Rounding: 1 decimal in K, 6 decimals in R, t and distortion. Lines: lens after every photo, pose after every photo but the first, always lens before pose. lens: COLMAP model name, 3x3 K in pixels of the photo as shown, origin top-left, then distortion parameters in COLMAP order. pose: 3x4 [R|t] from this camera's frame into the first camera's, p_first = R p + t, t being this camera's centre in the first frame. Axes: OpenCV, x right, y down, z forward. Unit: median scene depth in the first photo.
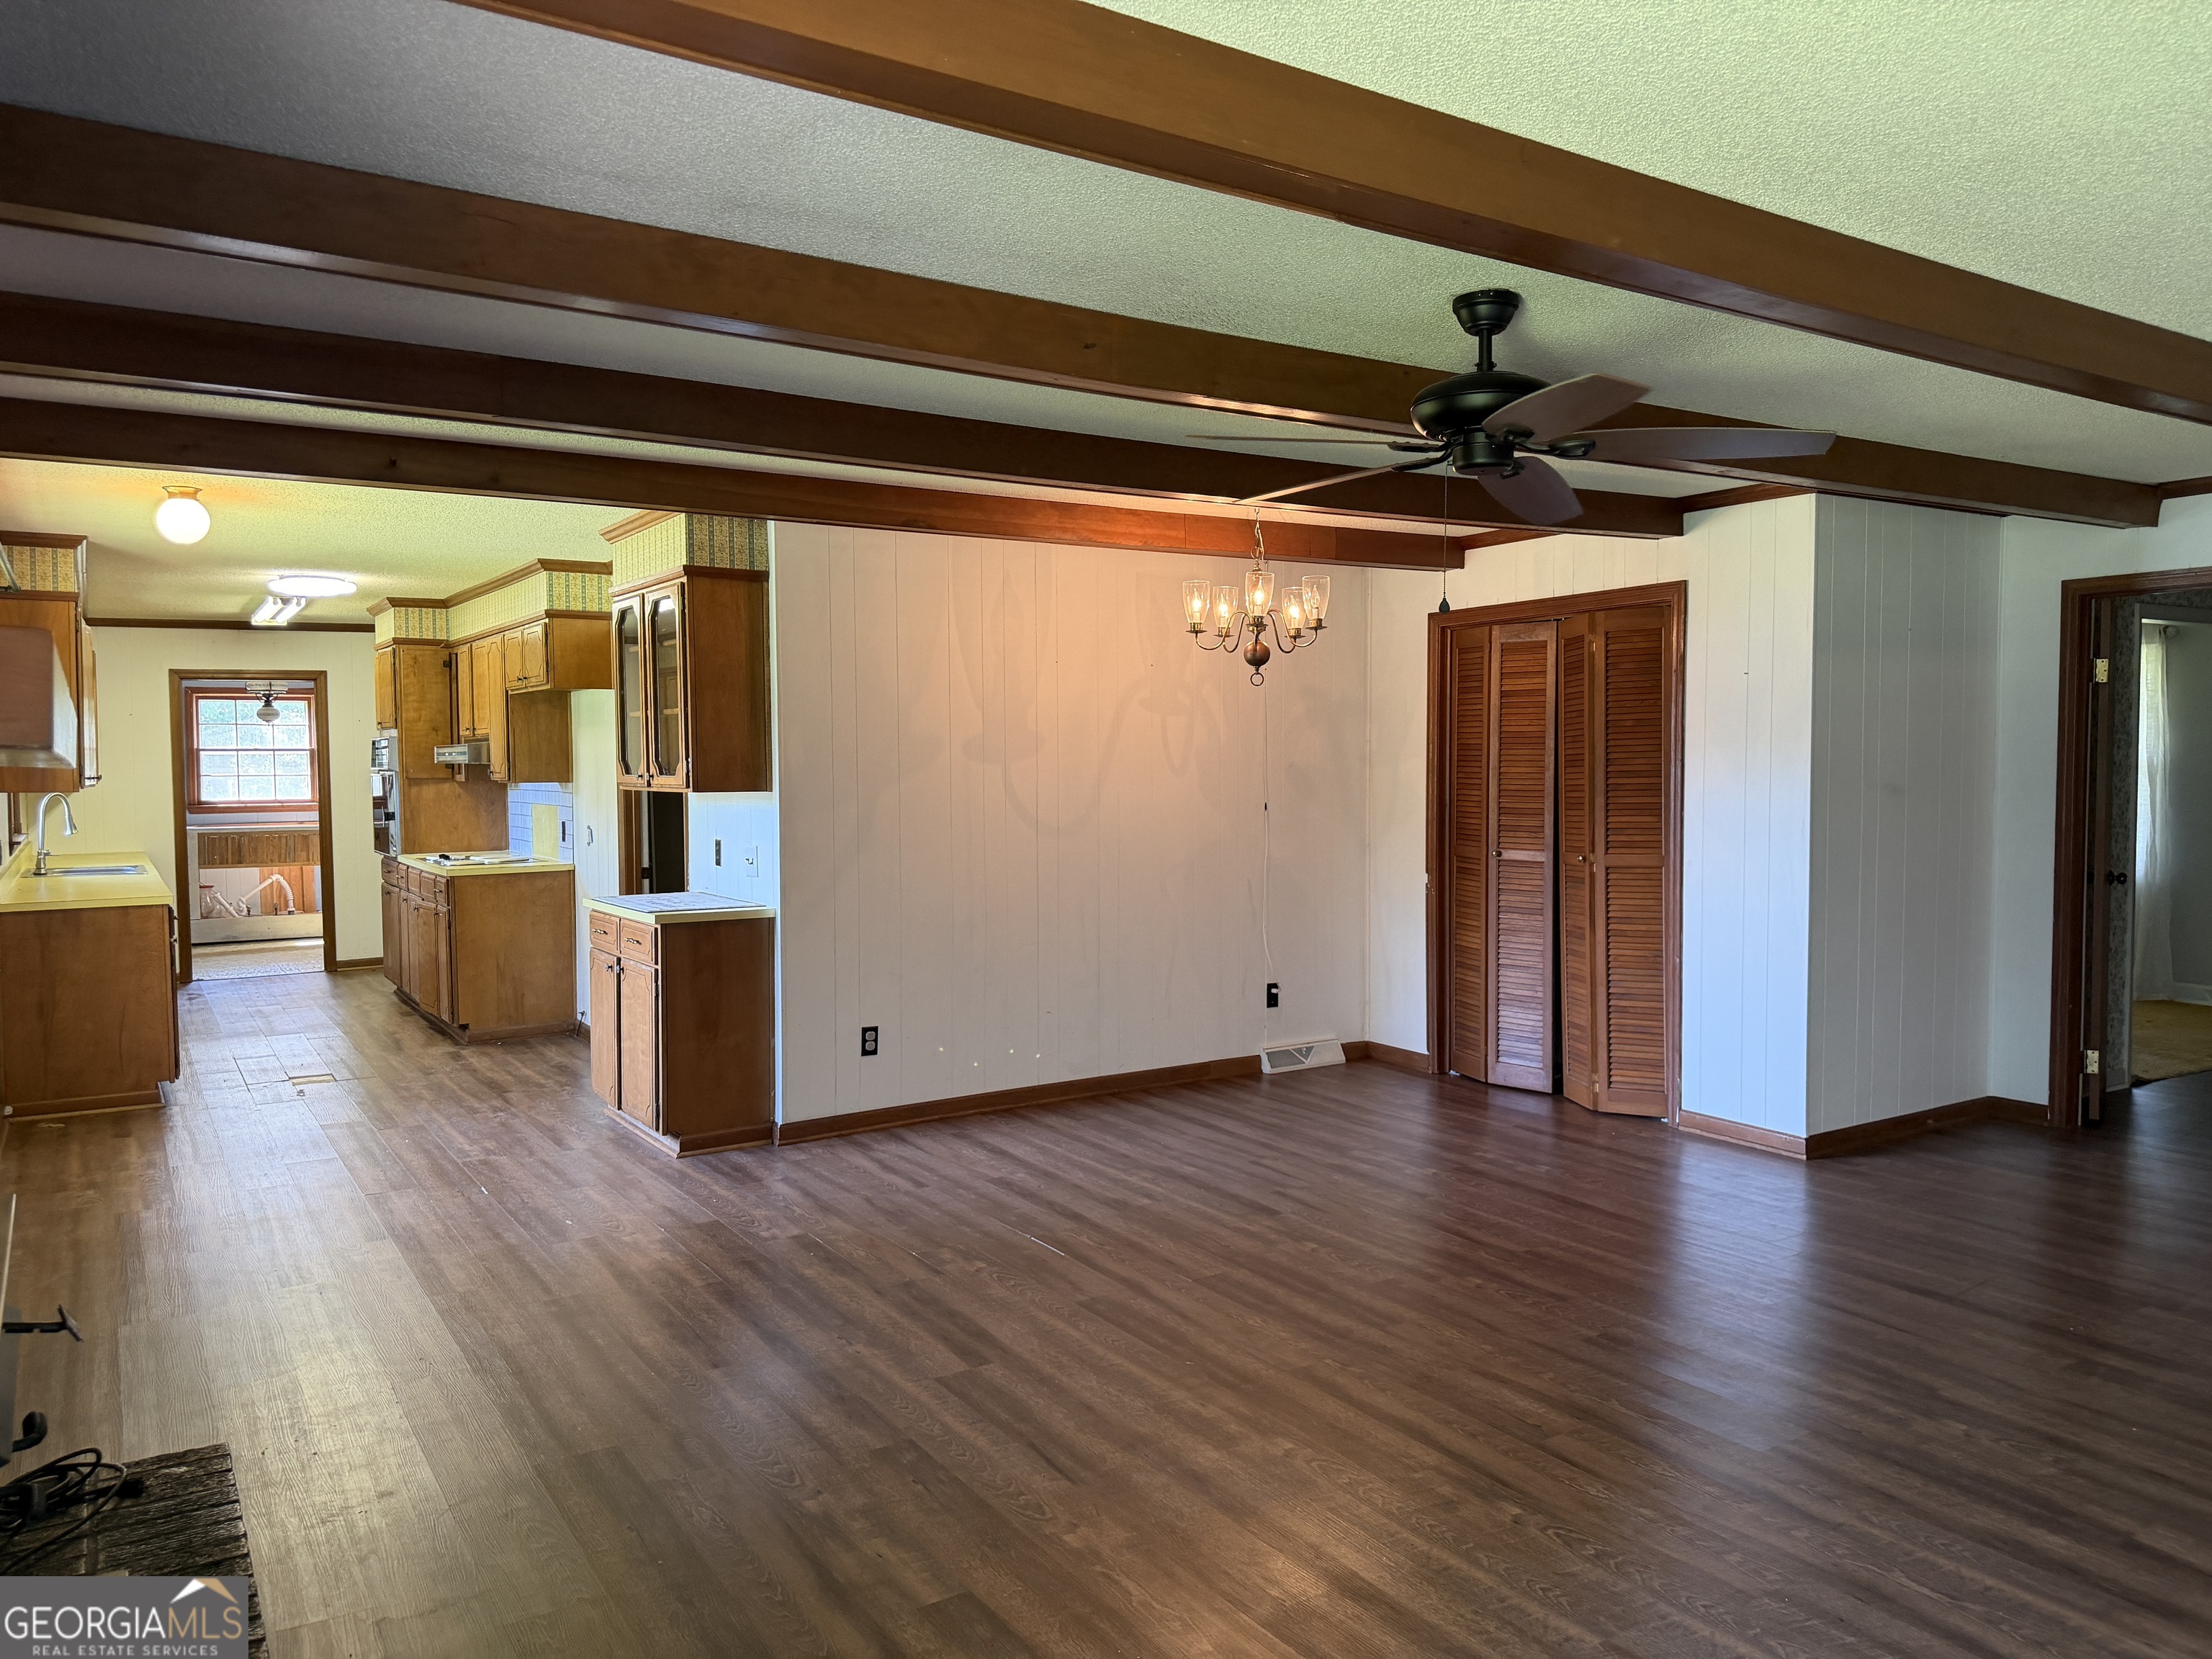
lens RADIAL K [[1567.6, 0, 1122.7], [0, 1567.6, 814.4], [0, 0, 1]] dist [0.022589, -0.009946]
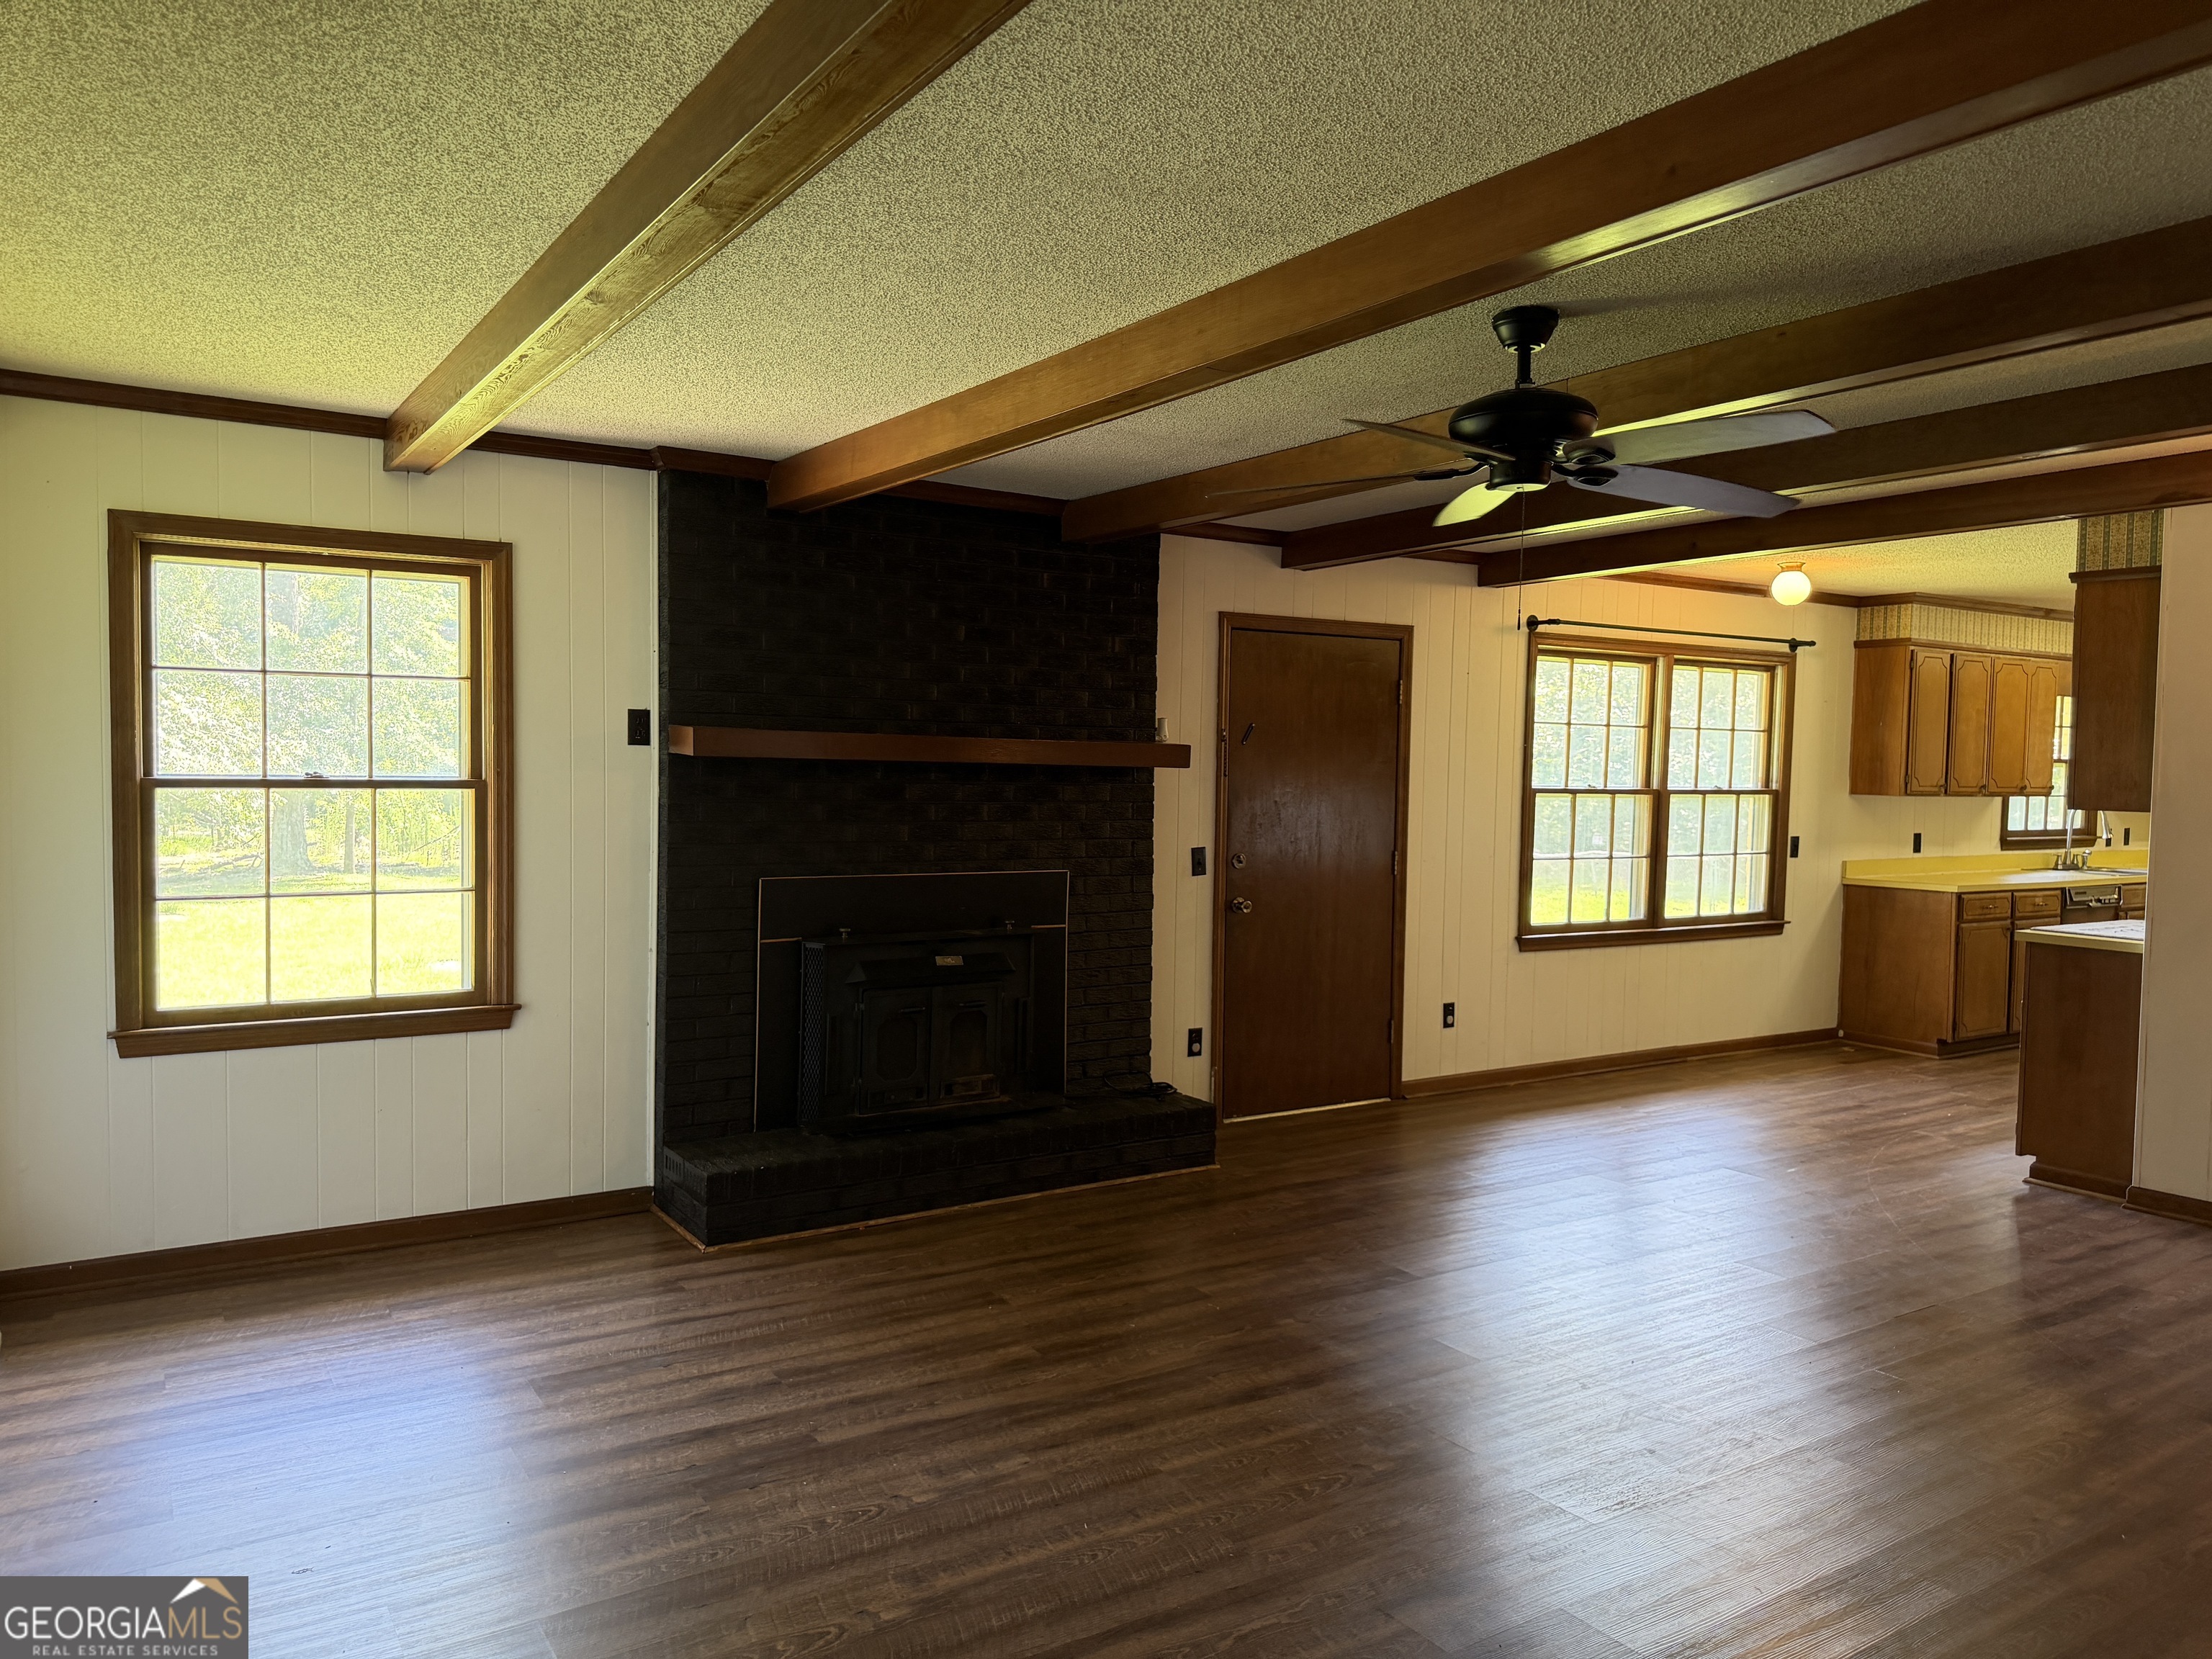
lens RADIAL K [[1567.6, 0, 1117.2], [0, 1567.6, 838.6], [0, 0, 1]] dist [0.022589, -0.009946]
pose [[-0.006705, 0.055773, -0.998421, 0.768240], [-0.052730, 0.997035, 0.056050, -0.022691], [0.998586, 0.053023, -0.003745, 0.475196]]
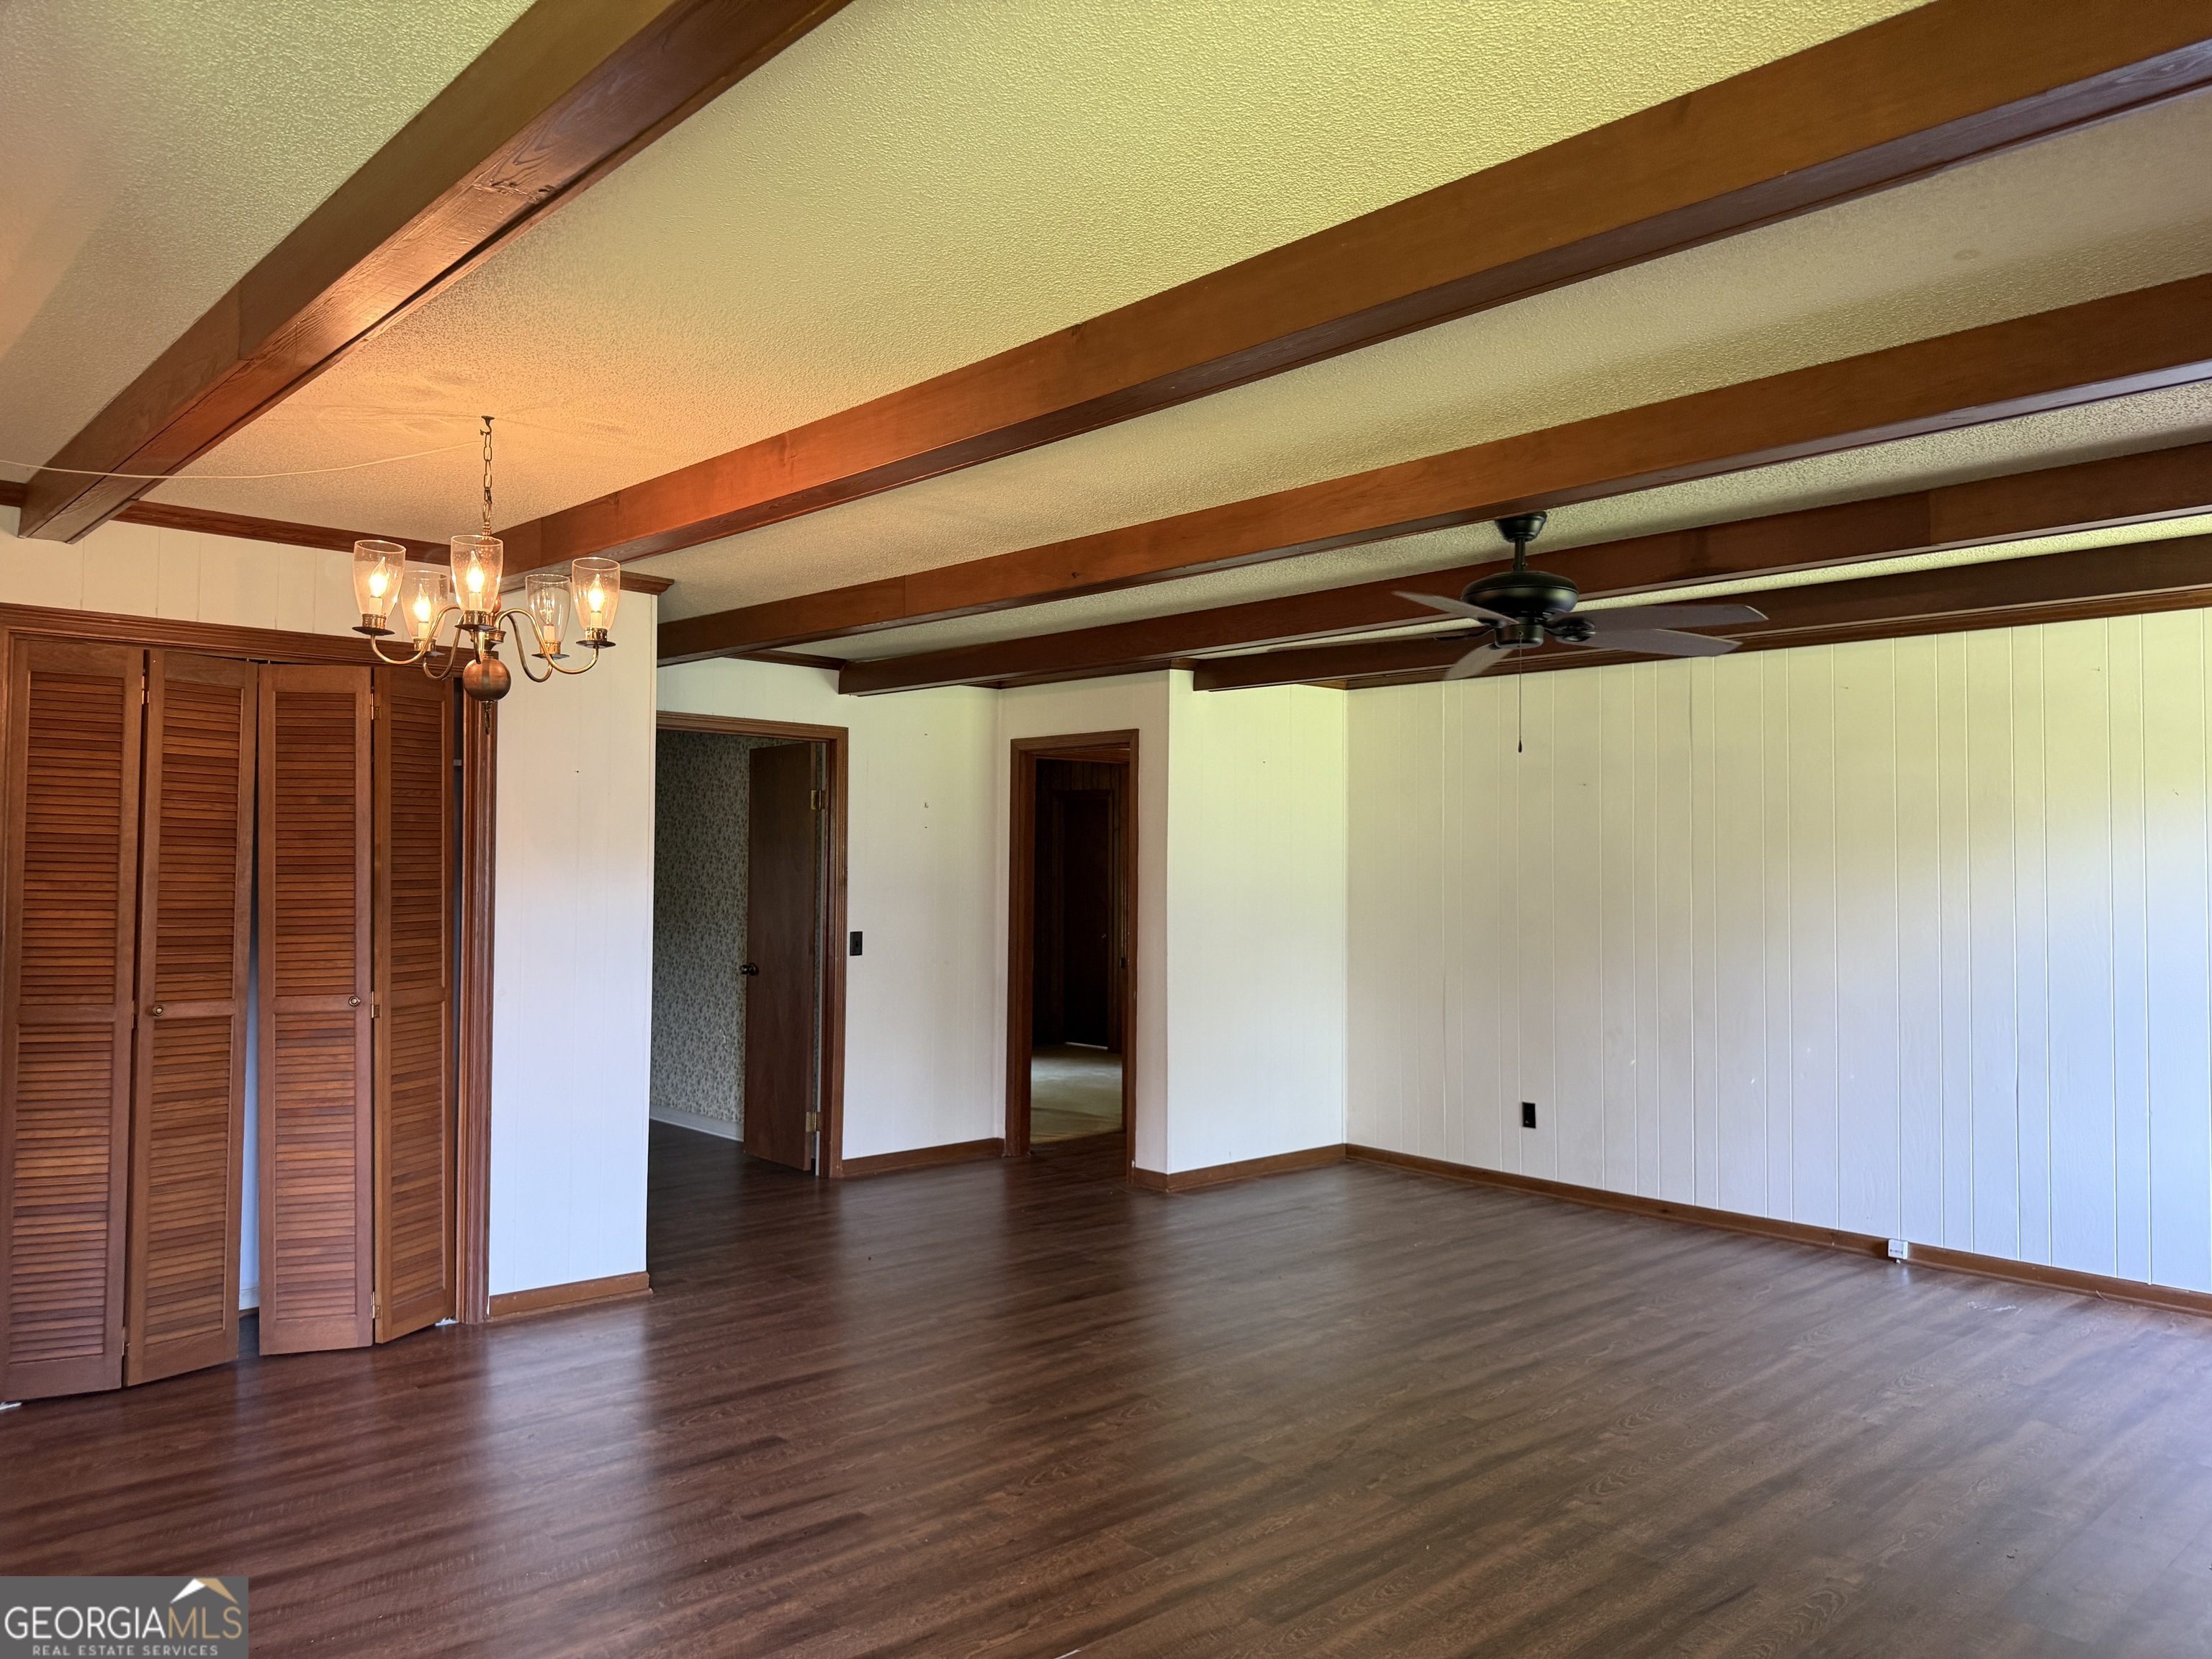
lens RADIAL K [[1567.6, 0, 1116.4], [0, 1567.6, 832.2], [0, 0, 1]] dist [0.022589, -0.009946]
pose [[-0.179718, 0.028970, 0.983291, -0.605472], [0.022532, 0.999425, -0.025328, -0.029455], [-0.983460, 0.017603, -0.180268, 0.980799]]
